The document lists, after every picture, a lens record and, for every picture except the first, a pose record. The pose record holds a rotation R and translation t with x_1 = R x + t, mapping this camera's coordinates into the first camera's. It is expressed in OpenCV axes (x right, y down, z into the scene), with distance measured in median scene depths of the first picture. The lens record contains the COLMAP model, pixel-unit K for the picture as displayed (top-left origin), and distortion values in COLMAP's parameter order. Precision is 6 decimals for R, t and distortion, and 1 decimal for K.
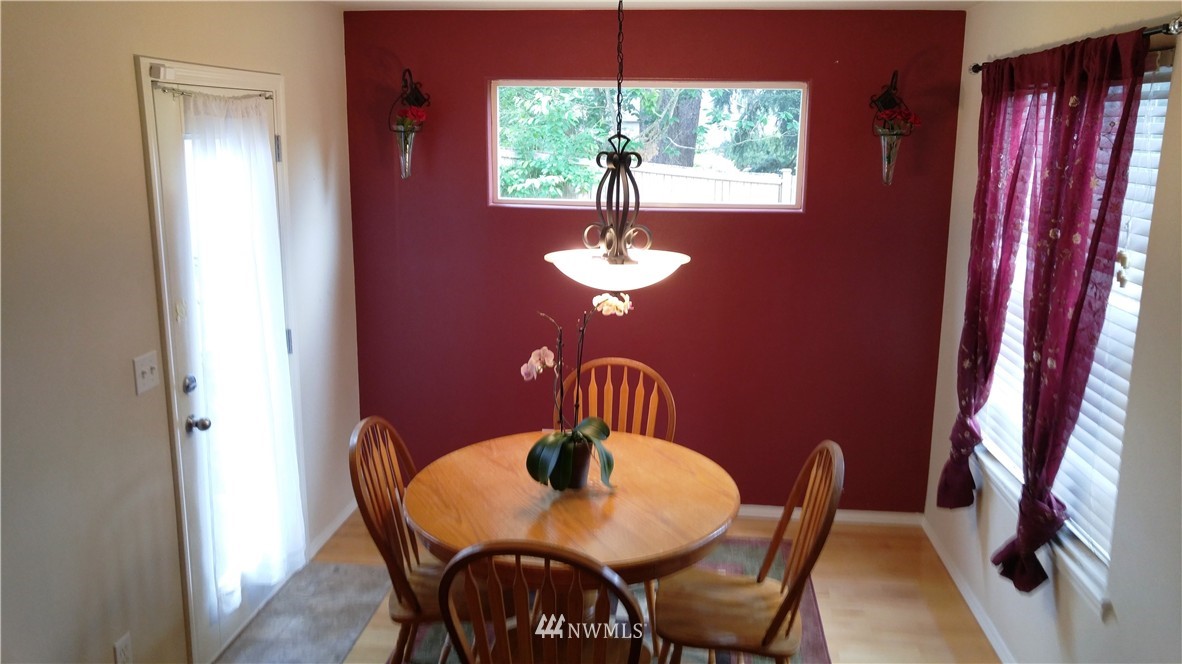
lens RADIAL K [[877.7, 0, 590.4], [0, 877.7, 310.1], [0, 0, 1]] dist [0.008122, 0.010267]
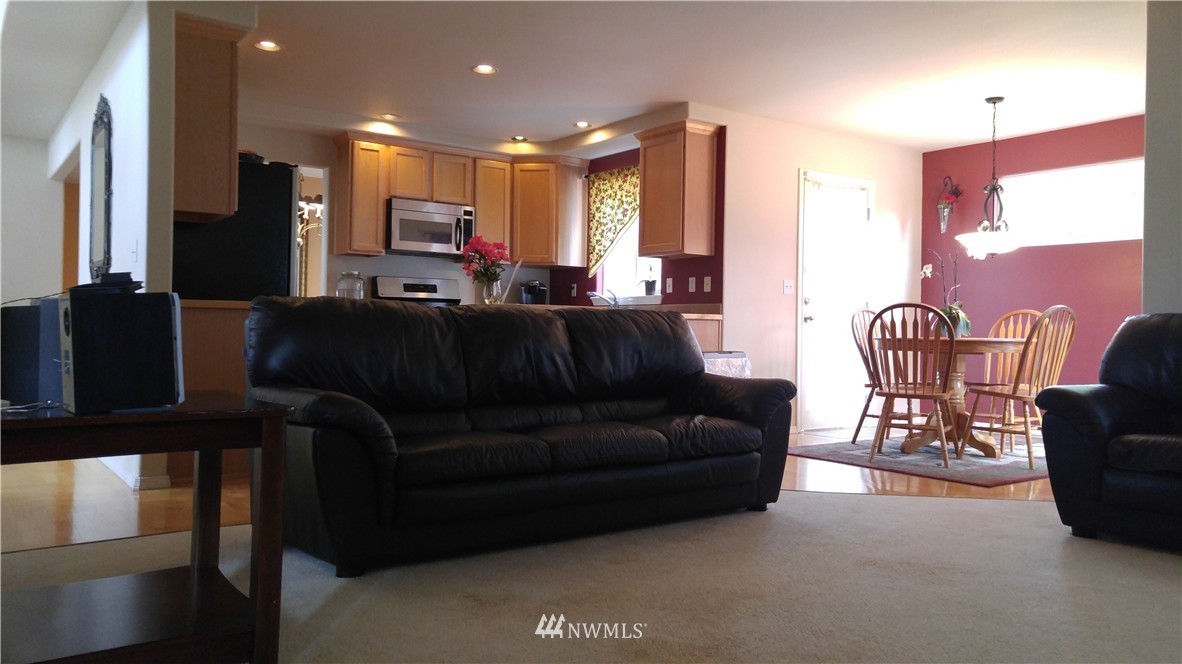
lens RADIAL K [[877.7, 0, 590.4], [0, 877.7, 310.1], [0, 0, 1]] dist [0.008122, 0.010267]
pose [[0.667690, -0.006706, -0.744409, 0.947632], [-0.164408, 0.973940, -0.156239, 0.591098], [0.726058, 0.226706, 0.649188, -0.993688]]
